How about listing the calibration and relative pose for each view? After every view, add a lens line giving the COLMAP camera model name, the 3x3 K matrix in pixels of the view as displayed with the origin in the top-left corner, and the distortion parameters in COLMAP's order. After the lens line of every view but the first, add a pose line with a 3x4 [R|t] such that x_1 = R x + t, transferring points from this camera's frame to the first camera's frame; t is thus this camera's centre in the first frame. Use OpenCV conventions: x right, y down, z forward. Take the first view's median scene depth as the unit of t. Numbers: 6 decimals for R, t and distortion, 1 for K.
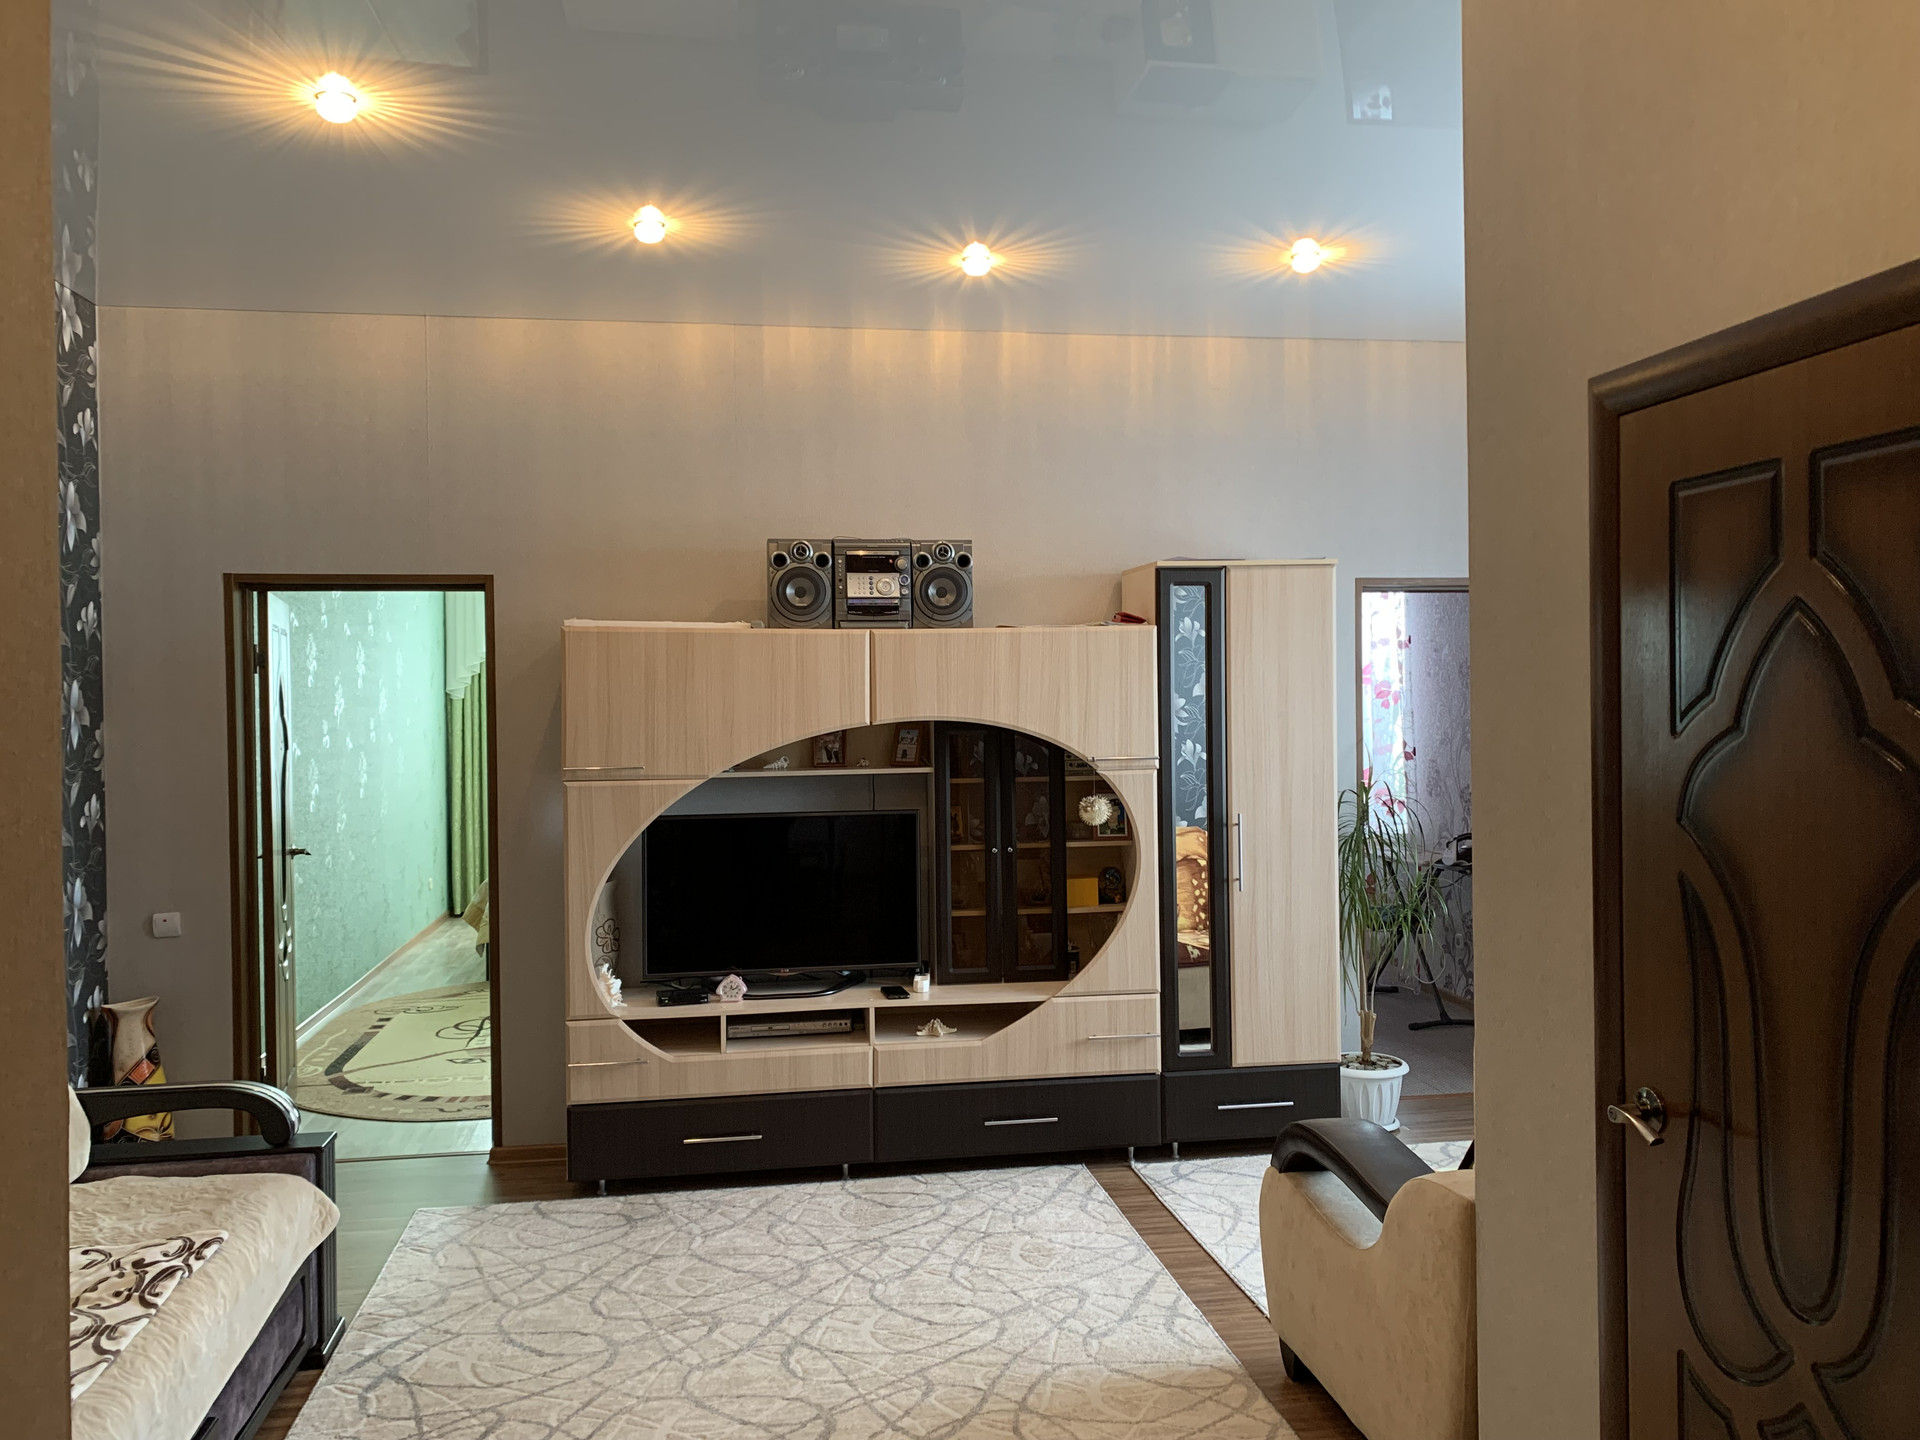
lens RADIAL K [[1472.9, 0, 950.8], [0, 1472.9, 695.8], [0, 0, 1]] dist [0.140595, -0.283348]
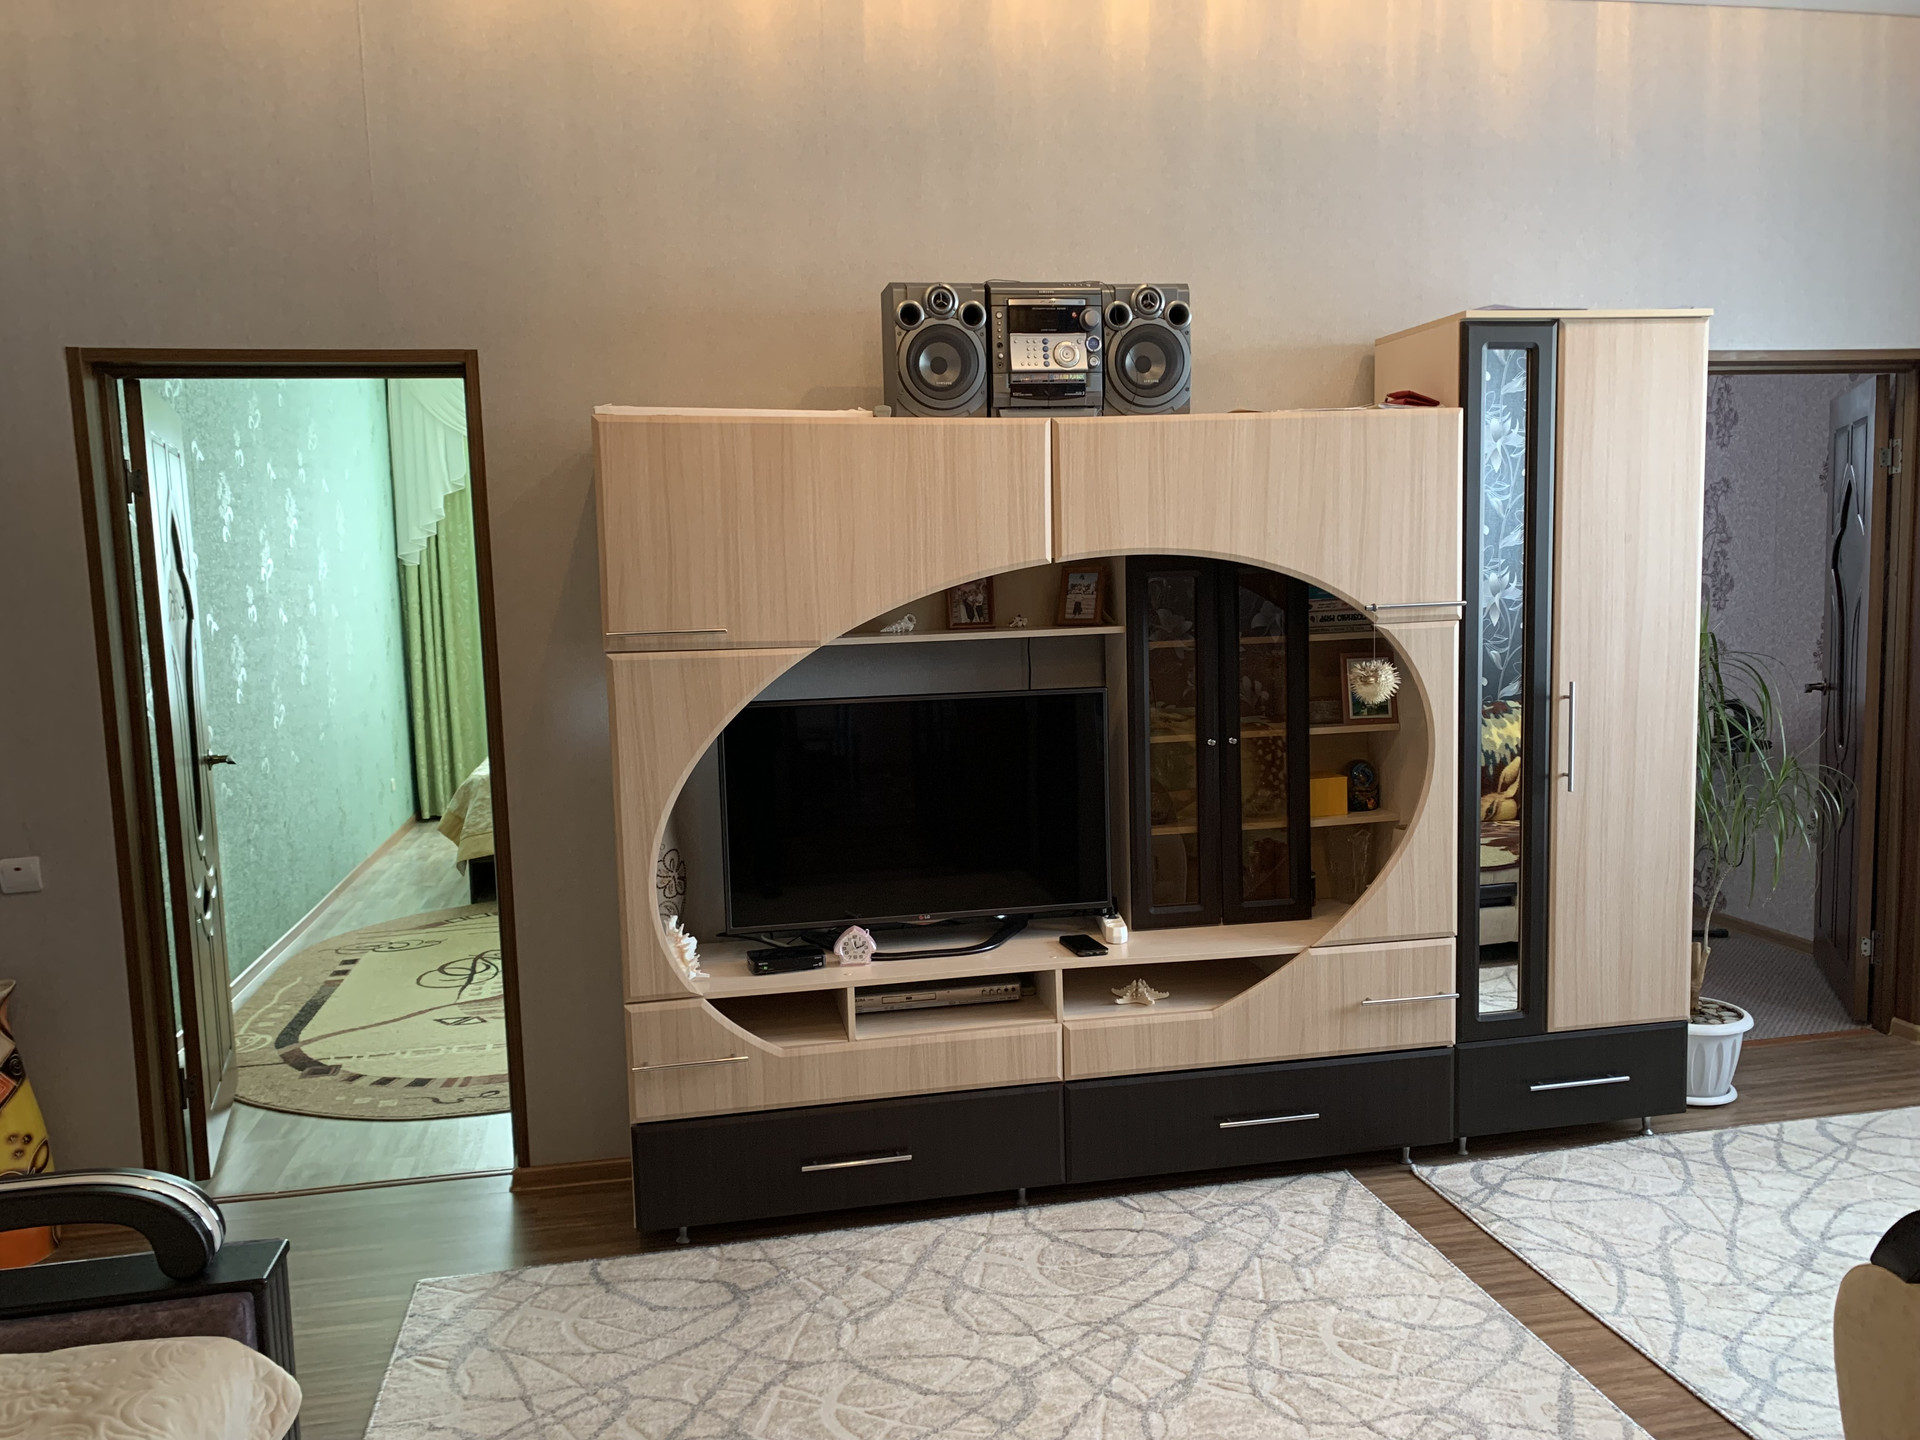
lens RADIAL K [[1453.5, 0, 945.1], [0, 1453.5, 714.2], [0, 0, 1]] dist [0.078926, -0.121217]
pose [[0.999162, -0.021181, 0.035031, -0.126484], [0.017760, 0.995294, 0.095257, 0.024360], [-0.036884, -0.094555, 0.994836, 0.327852]]
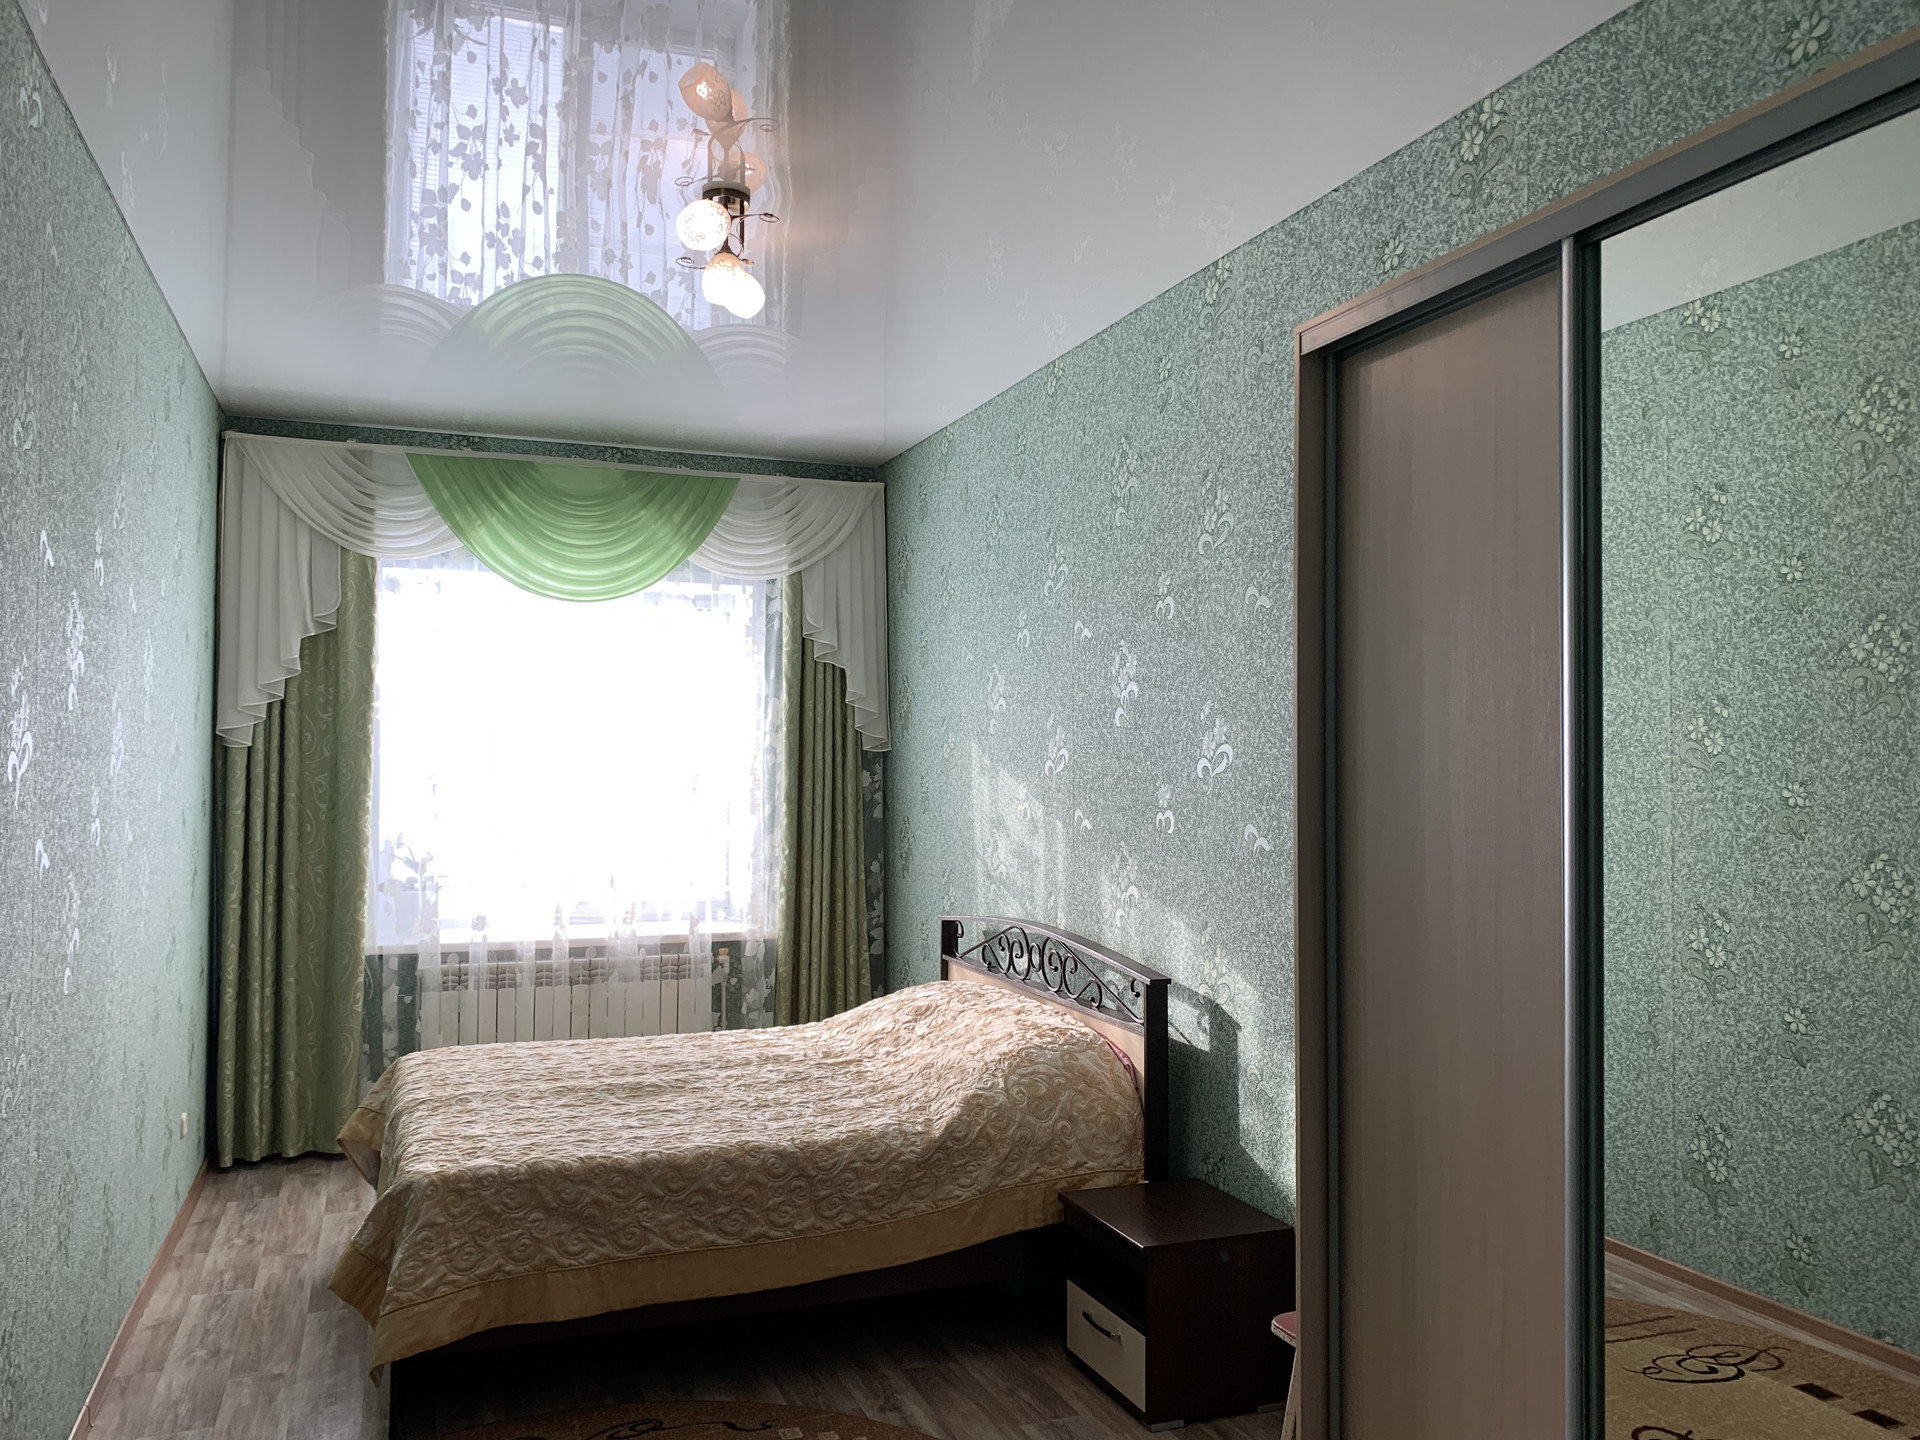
lens RADIAL K [[1448.0, 0, 960.0], [0, 1448.0, 720.0], [0, 0, 1]] dist [0.030284, -0.015127]
pose [[0.976570, 0.020464, 0.214224, -0.406560], [-0.013754, 0.999368, -0.032764, 0.011008], [-0.214759, 0.029050, 0.976235, 0.939579]]
